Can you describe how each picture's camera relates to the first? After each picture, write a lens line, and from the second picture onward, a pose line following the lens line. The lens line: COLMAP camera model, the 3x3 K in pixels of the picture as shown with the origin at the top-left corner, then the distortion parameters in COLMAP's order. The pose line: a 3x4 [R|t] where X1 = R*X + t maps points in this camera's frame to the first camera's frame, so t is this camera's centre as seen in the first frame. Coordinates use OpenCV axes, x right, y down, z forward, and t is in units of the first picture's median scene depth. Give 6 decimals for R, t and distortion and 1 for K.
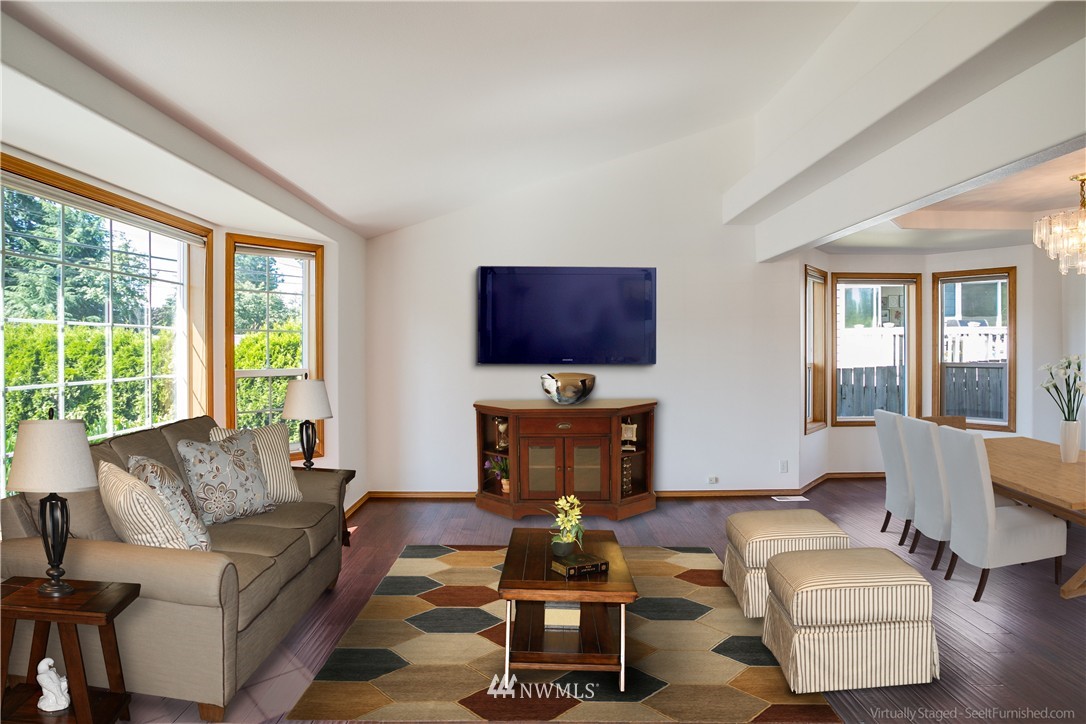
lens RADIAL K [[528.4, 0, 542.5], [0, 528.4, 357.5], [0, 0, 1]] dist [-0.032786, 0.001276]
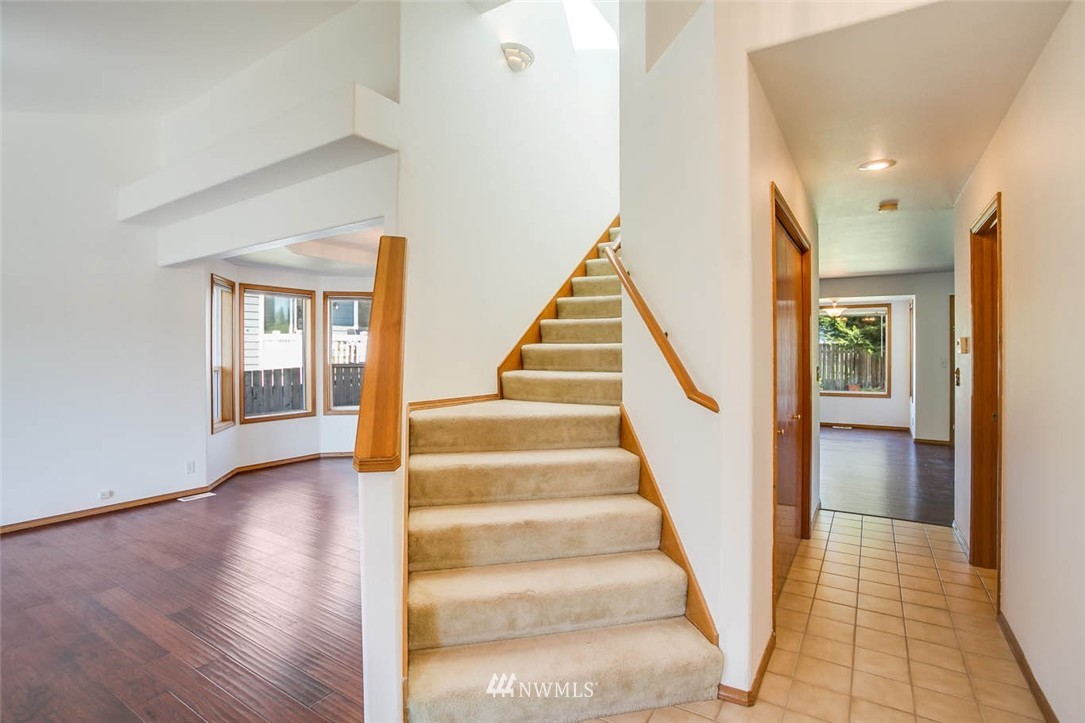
lens RADIAL K [[527.9, 0, 539.6], [0, 527.9, 350.4], [0, 0, 1]] dist [-0.032786, 0.001276]
pose [[0.549058, 0.000088, 0.835784, -0.013856], [0.017850, 0.999771, -0.011832, 0.002074], [-0.835594, 0.021415, 0.548931, -0.121783]]
